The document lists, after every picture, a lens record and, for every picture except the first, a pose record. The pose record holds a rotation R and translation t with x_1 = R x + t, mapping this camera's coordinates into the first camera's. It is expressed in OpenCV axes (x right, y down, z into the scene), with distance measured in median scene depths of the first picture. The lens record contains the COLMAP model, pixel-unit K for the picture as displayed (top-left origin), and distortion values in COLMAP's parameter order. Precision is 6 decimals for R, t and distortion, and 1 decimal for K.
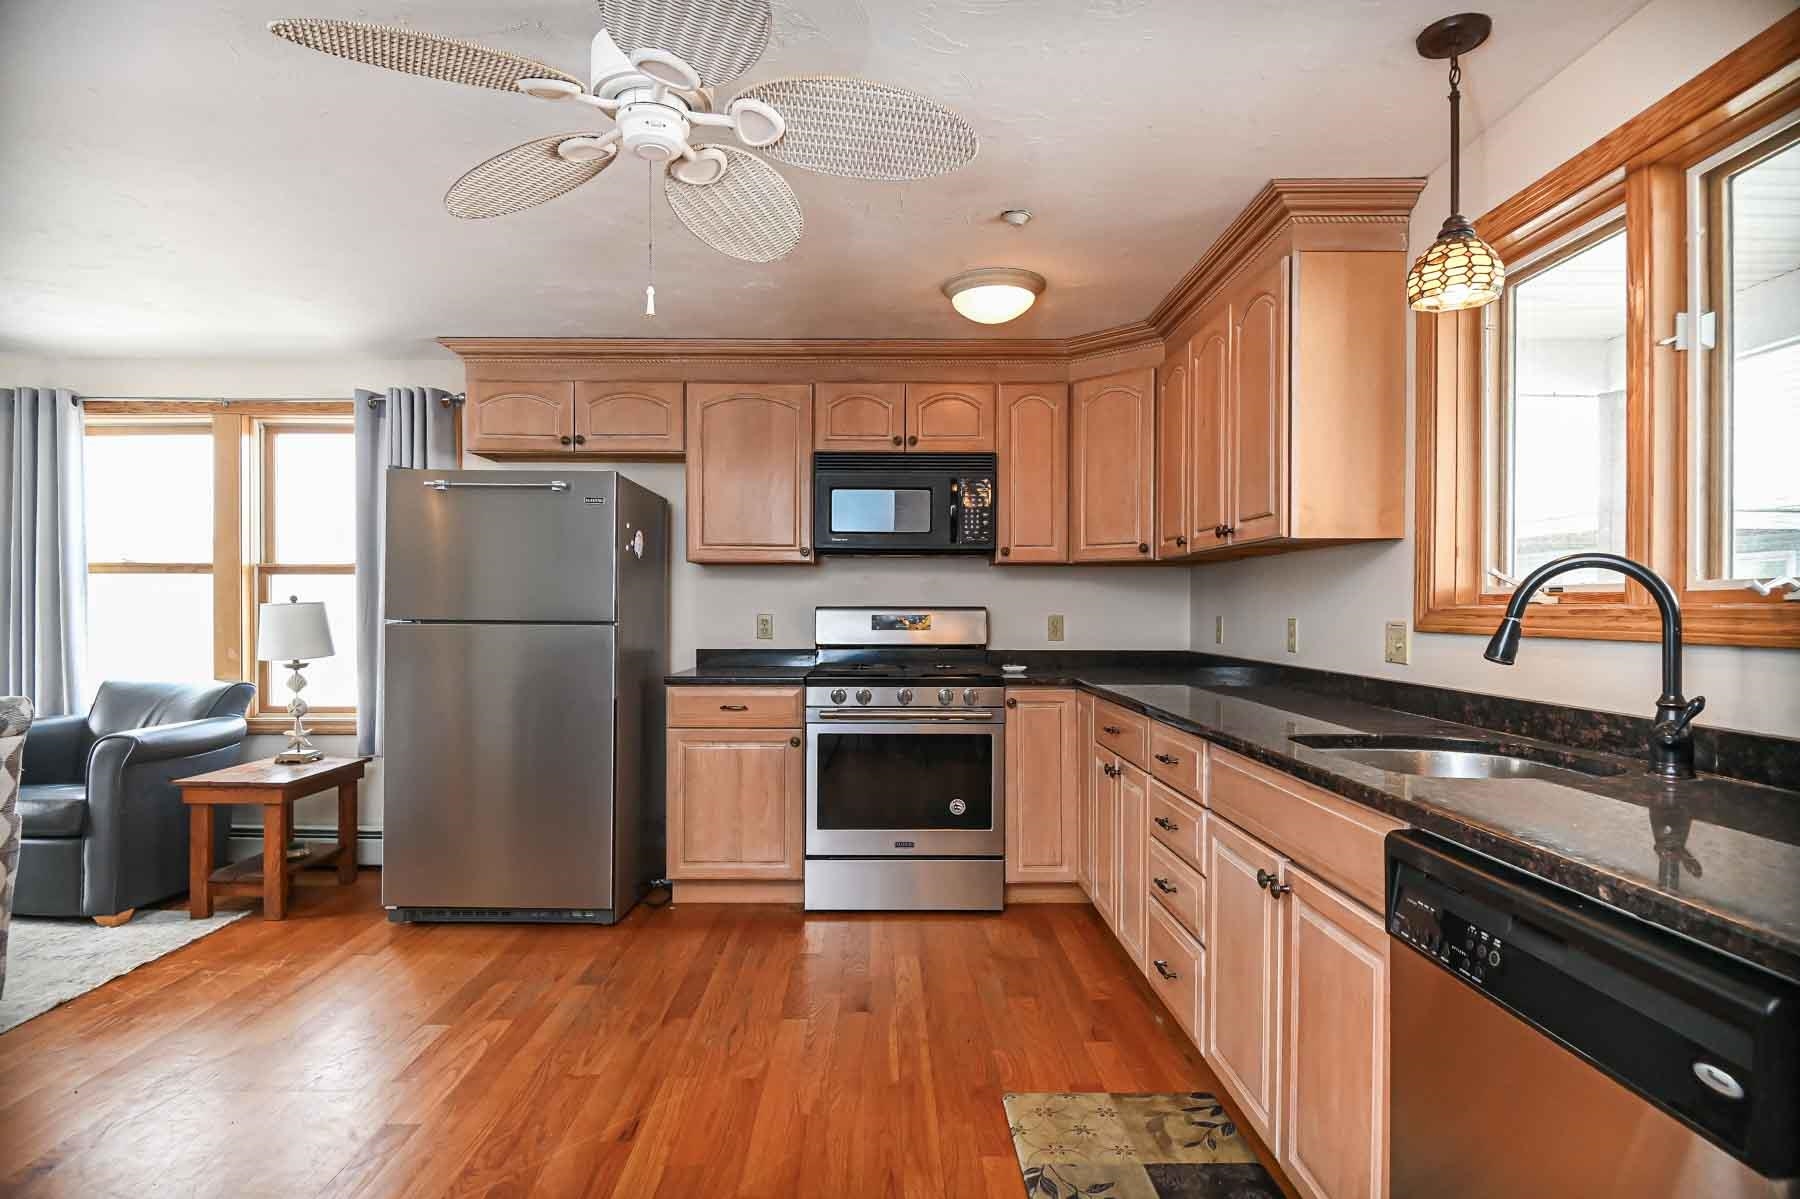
lens RADIAL K [[960.3, 0, 897.1], [0, 960.3, 604.9], [0, 0, 1]] dist [0.000549, -0.010985]
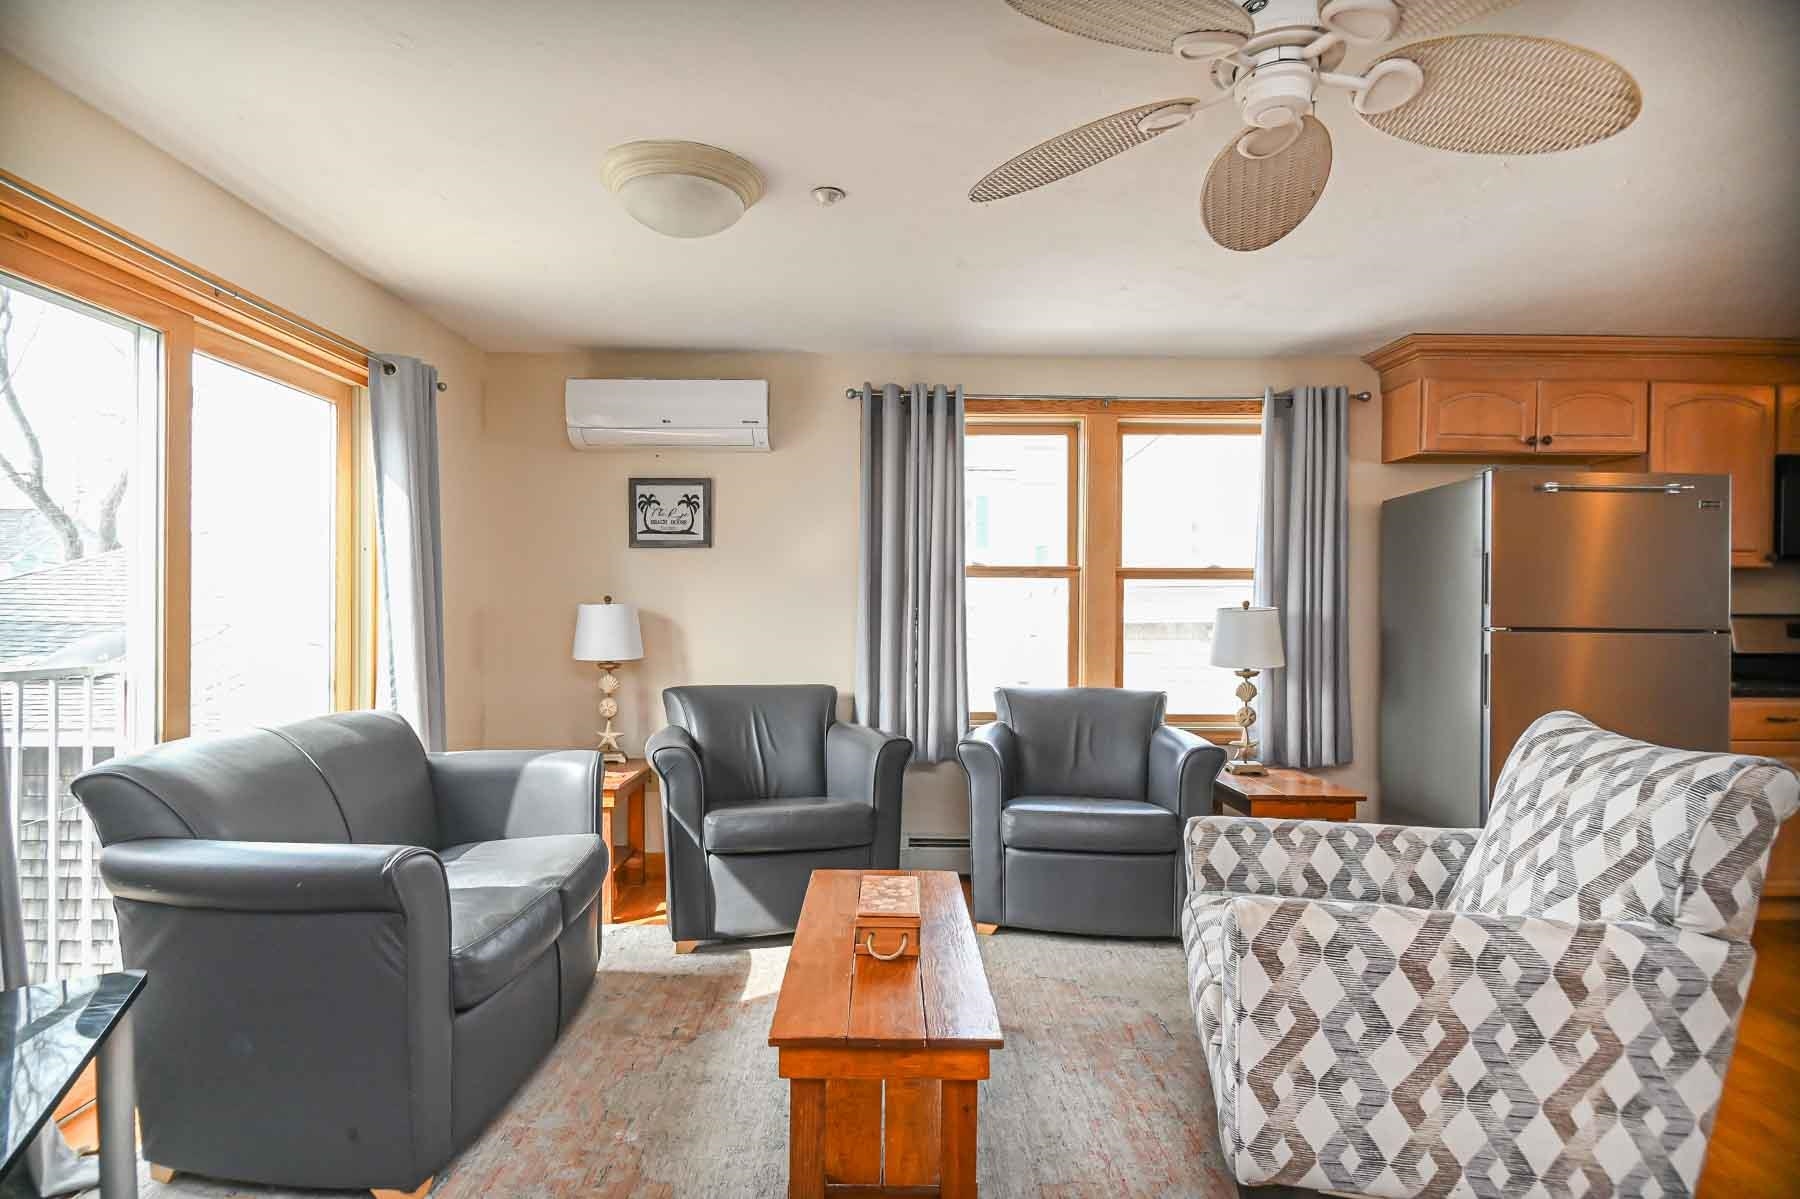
lens RADIAL K [[960.3, 0, 893.4], [0, 960.3, 609.1], [0, 0, 1]] dist [0.000549, -0.010985]
pose [[0.999922, 0.003625, -0.011961, -1.093843], [-0.003577, 0.999986, 0.004019, -0.004630], [0.011976, -0.003976, 0.999920, 0.032099]]
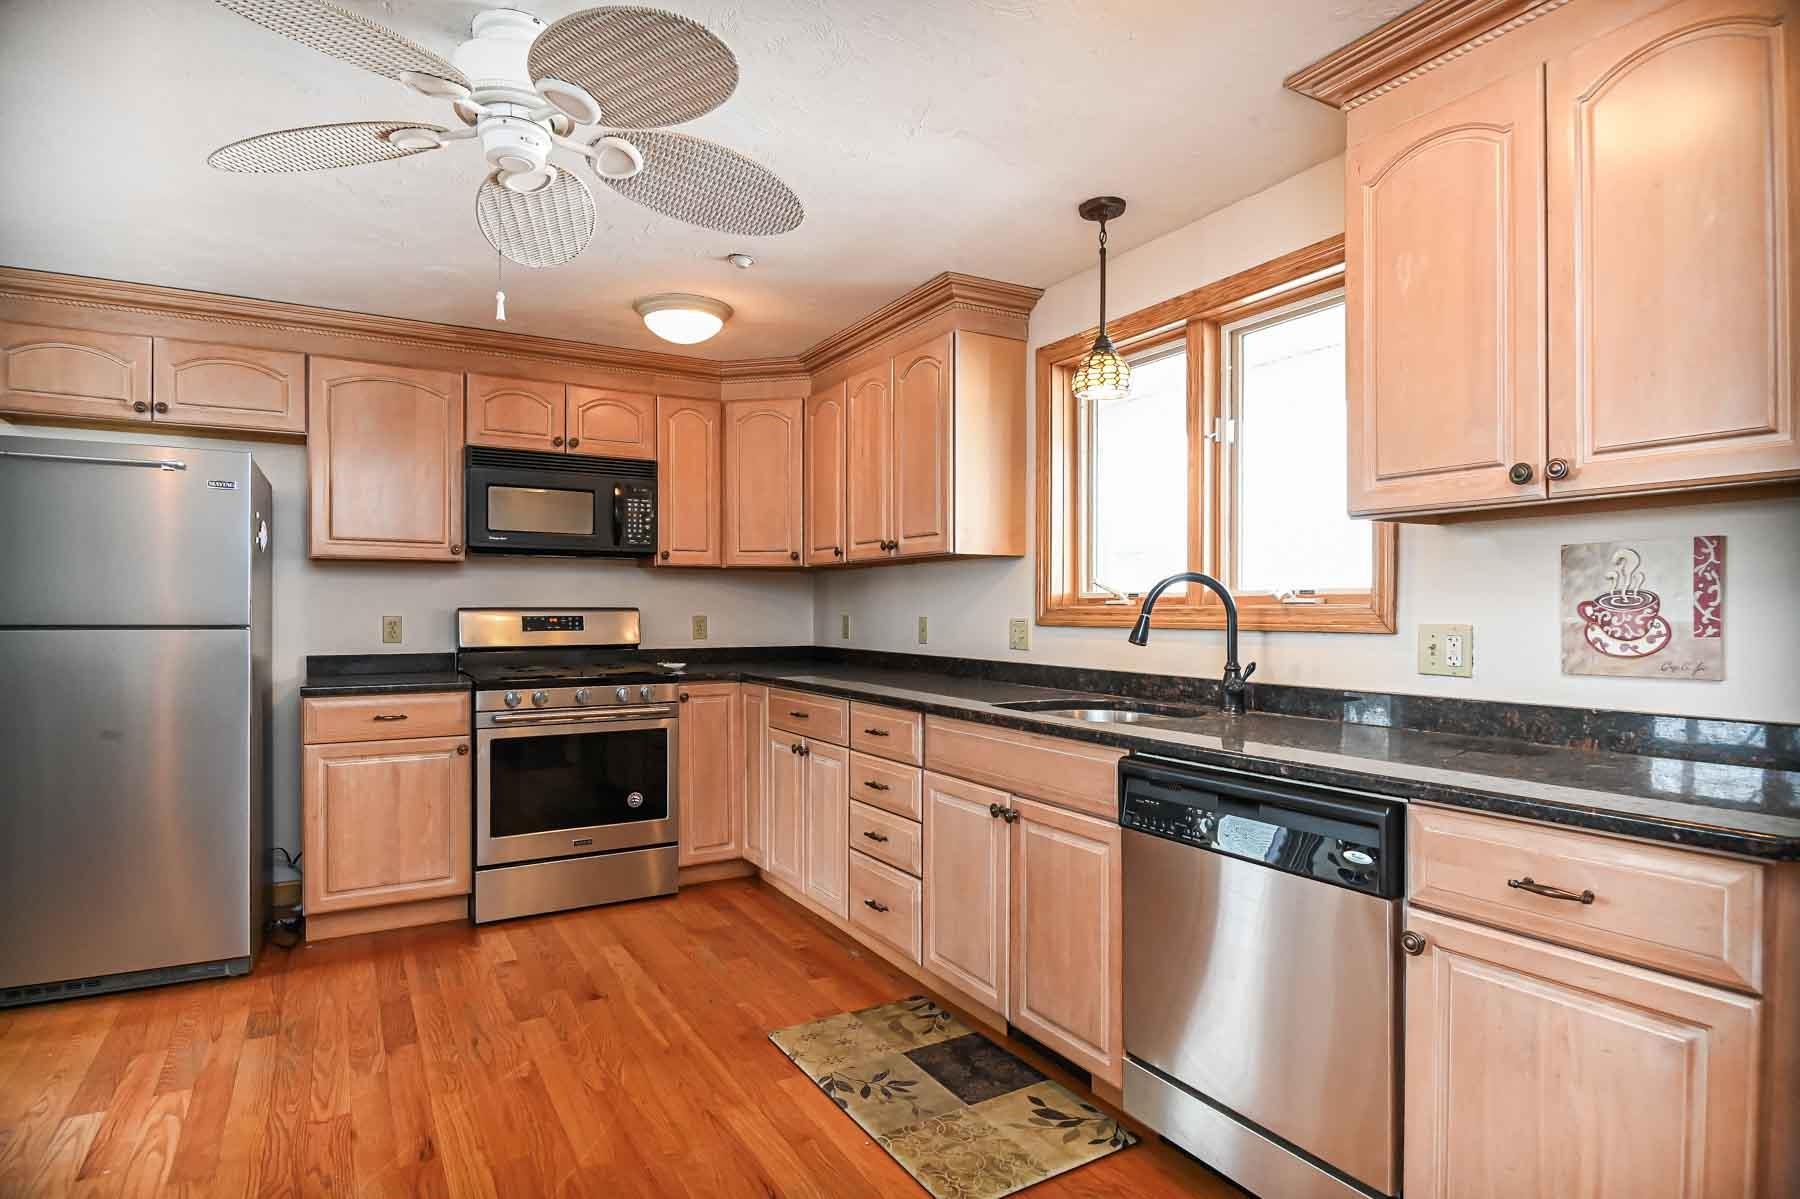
lens RADIAL K [[960.3, 0, 903.0], [0, 960.3, 603.4], [0, 0, 1]] dist [0.000549, -0.010985]
pose [[0.862416, 0.000606, 0.506200, -0.219550], [0.000280, 0.999999, -0.001673, -0.000803], [-0.506201, 0.001584, 0.862414, -0.047871]]
